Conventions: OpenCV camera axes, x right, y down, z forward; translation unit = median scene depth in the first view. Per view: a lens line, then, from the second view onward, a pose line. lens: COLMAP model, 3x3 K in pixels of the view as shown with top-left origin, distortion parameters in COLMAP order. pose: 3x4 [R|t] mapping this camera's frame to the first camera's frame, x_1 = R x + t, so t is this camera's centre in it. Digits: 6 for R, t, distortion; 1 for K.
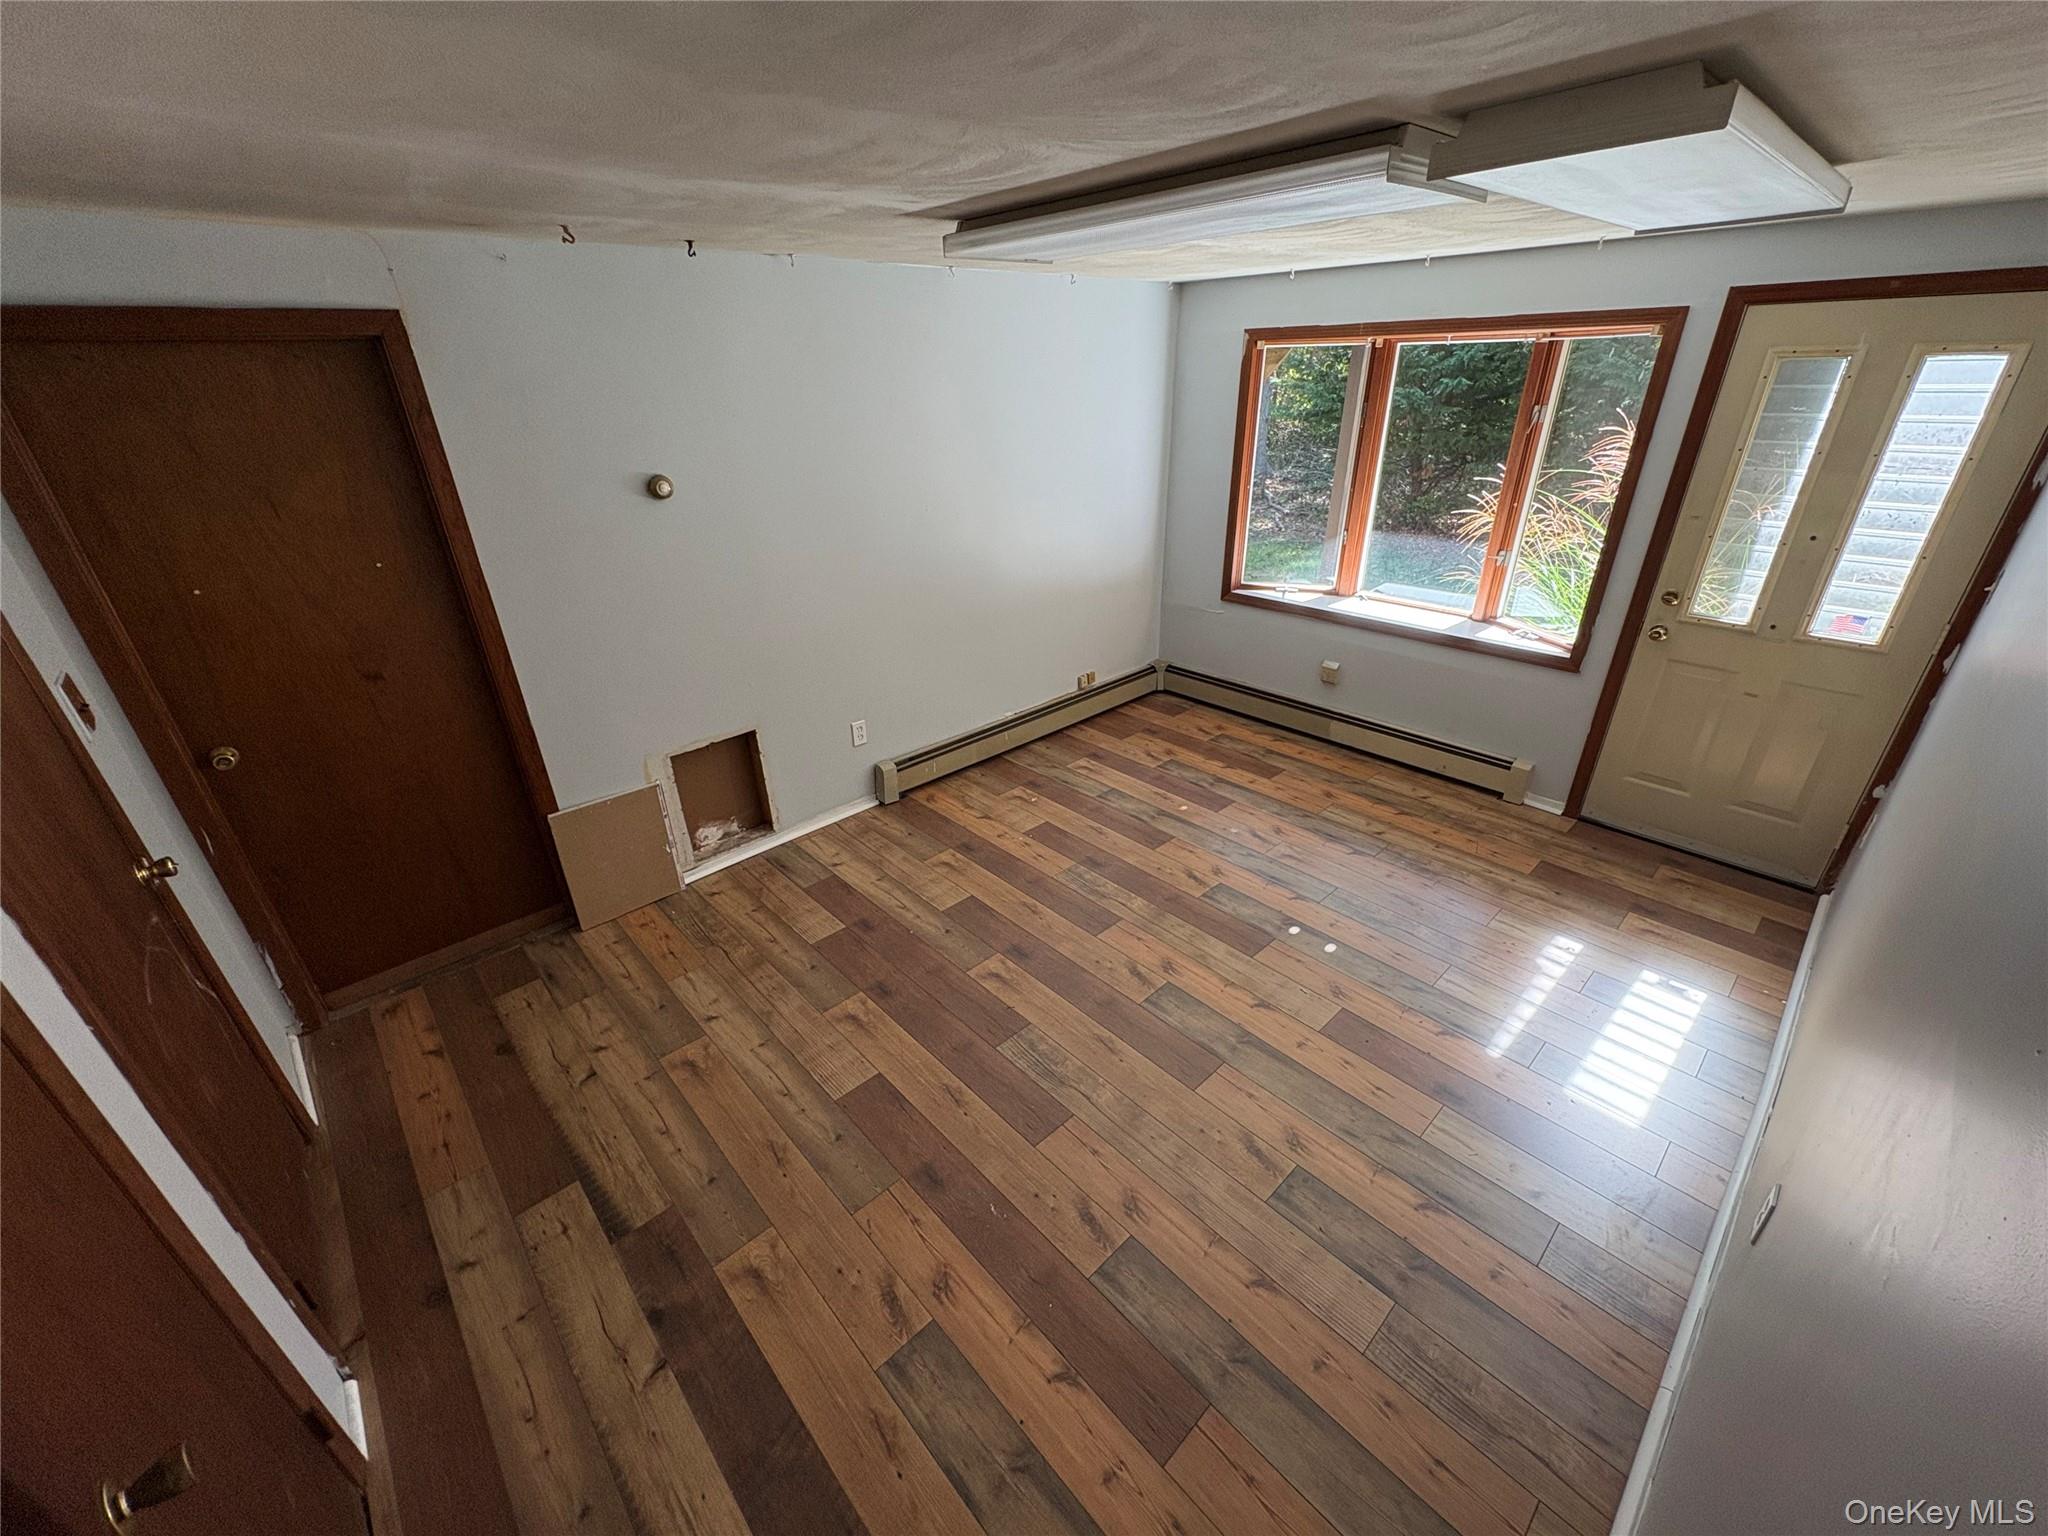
lens RADIAL K [[818.1, 0, 1026.2], [0, 818.1, 773.0], [0, 0, 1]] dist [0.000765, 0.000083]
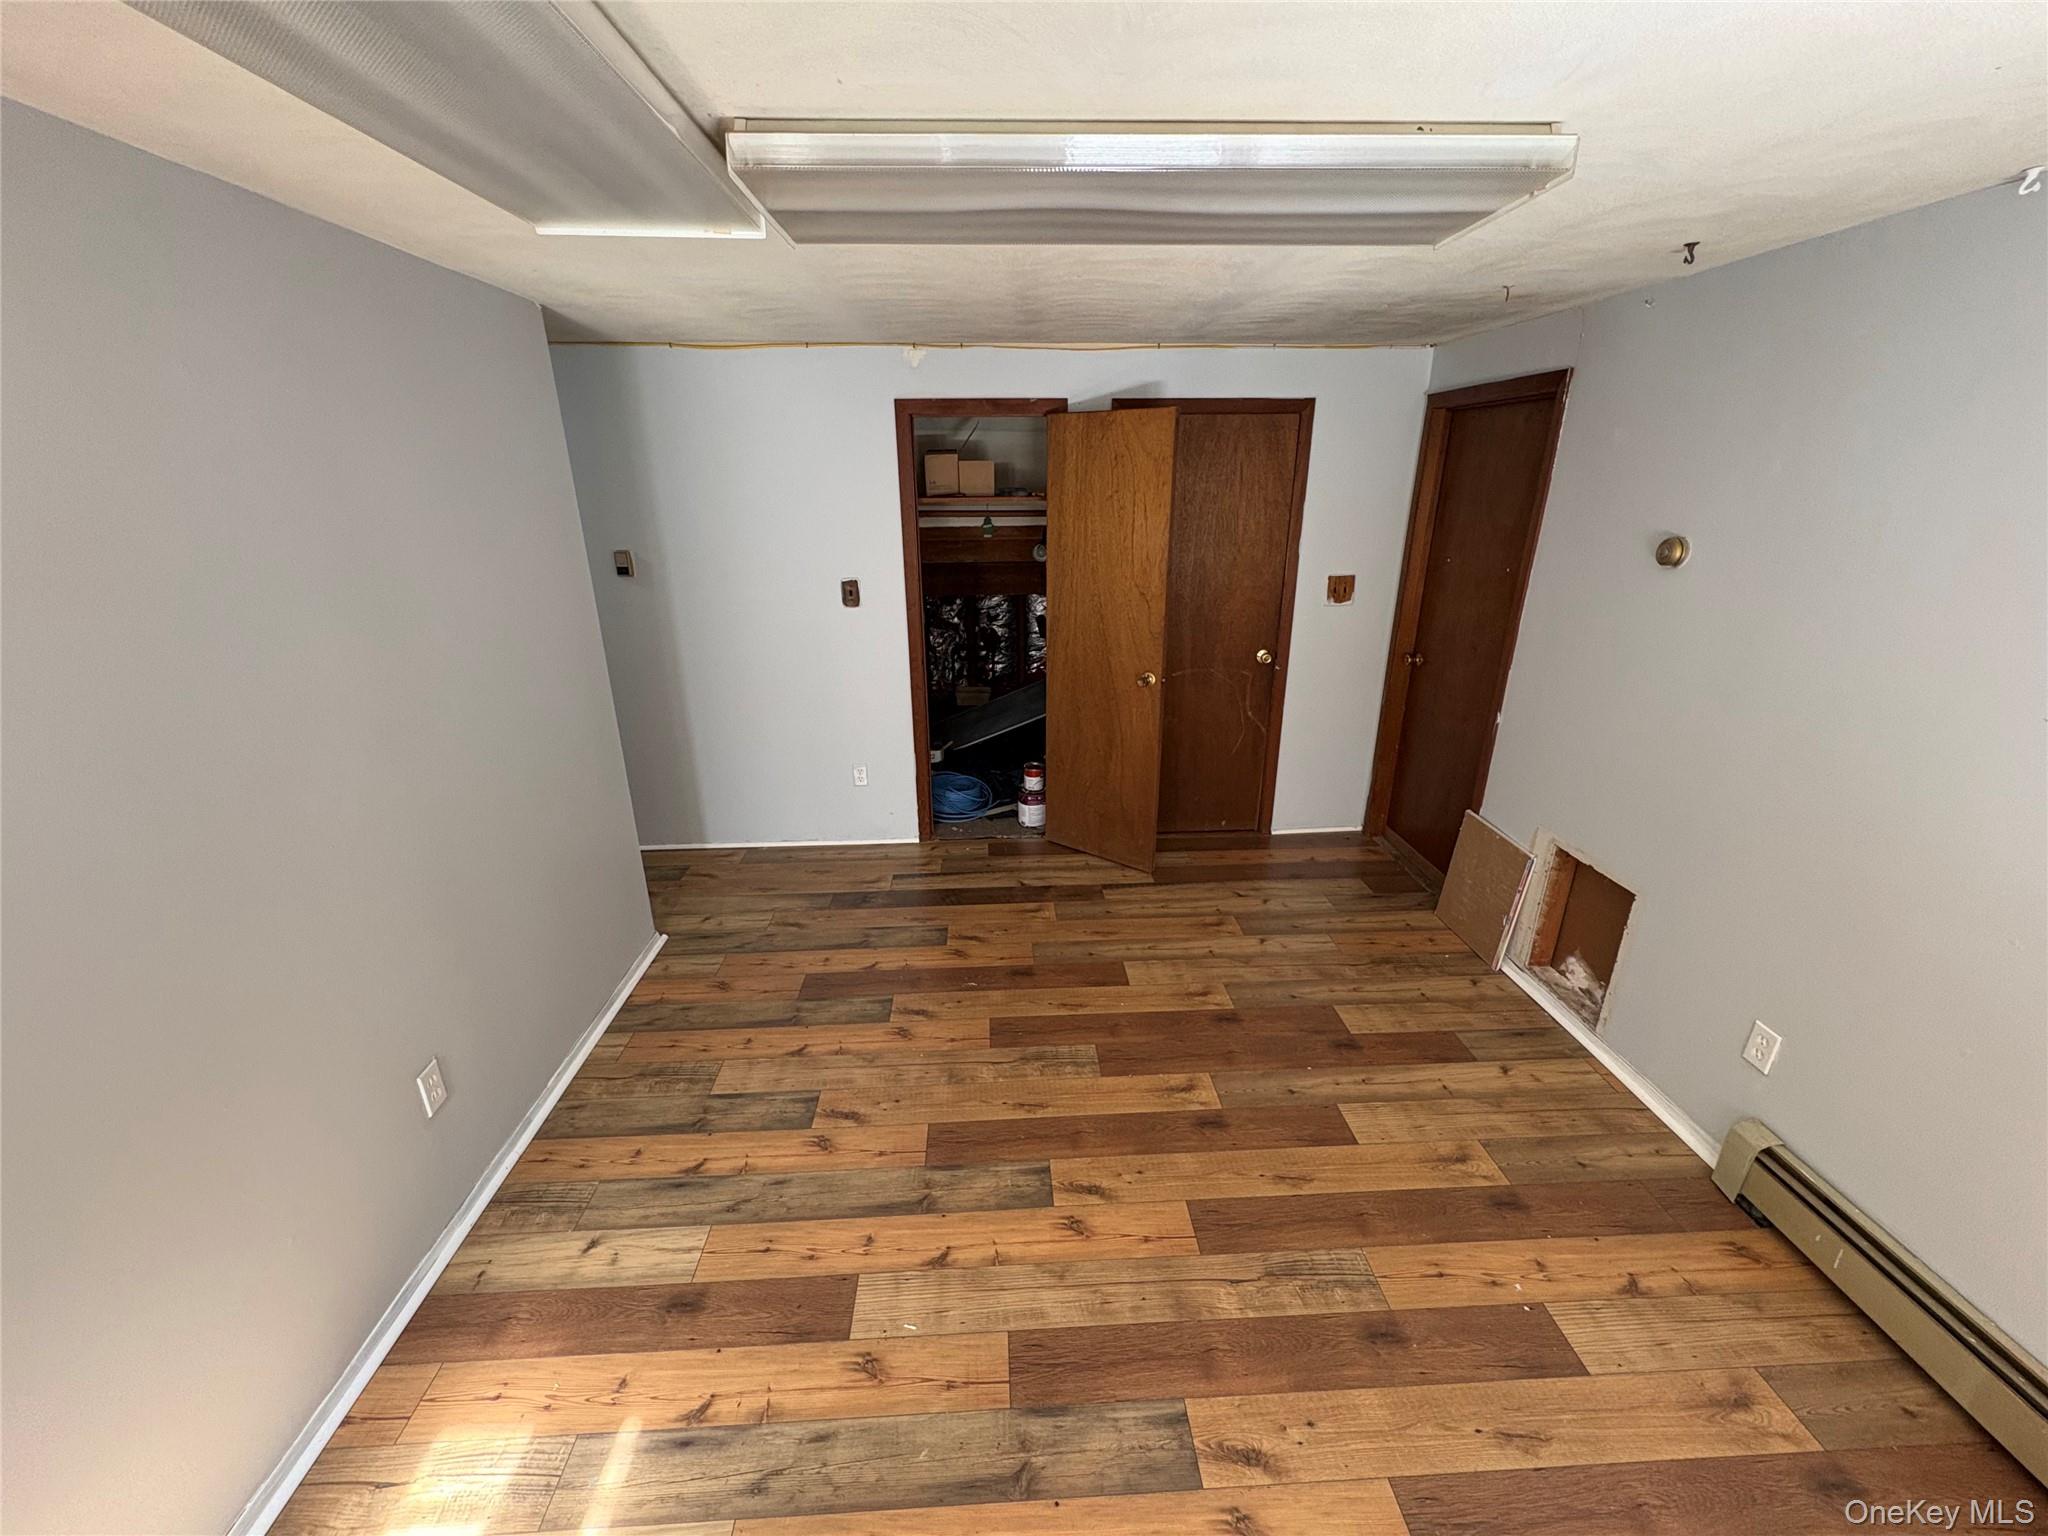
lens RADIAL K [[818.1, 0, 1026.2], [0, 818.1, 773.0], [0, 0, 1]] dist [0.000765, 0.000083]
pose [[-0.645860, 0.287427, -0.707284, 0.641788], [-0.325014, 0.734767, 0.595384, -0.501515], [0.690819, 0.614412, -0.381139, 1.085047]]
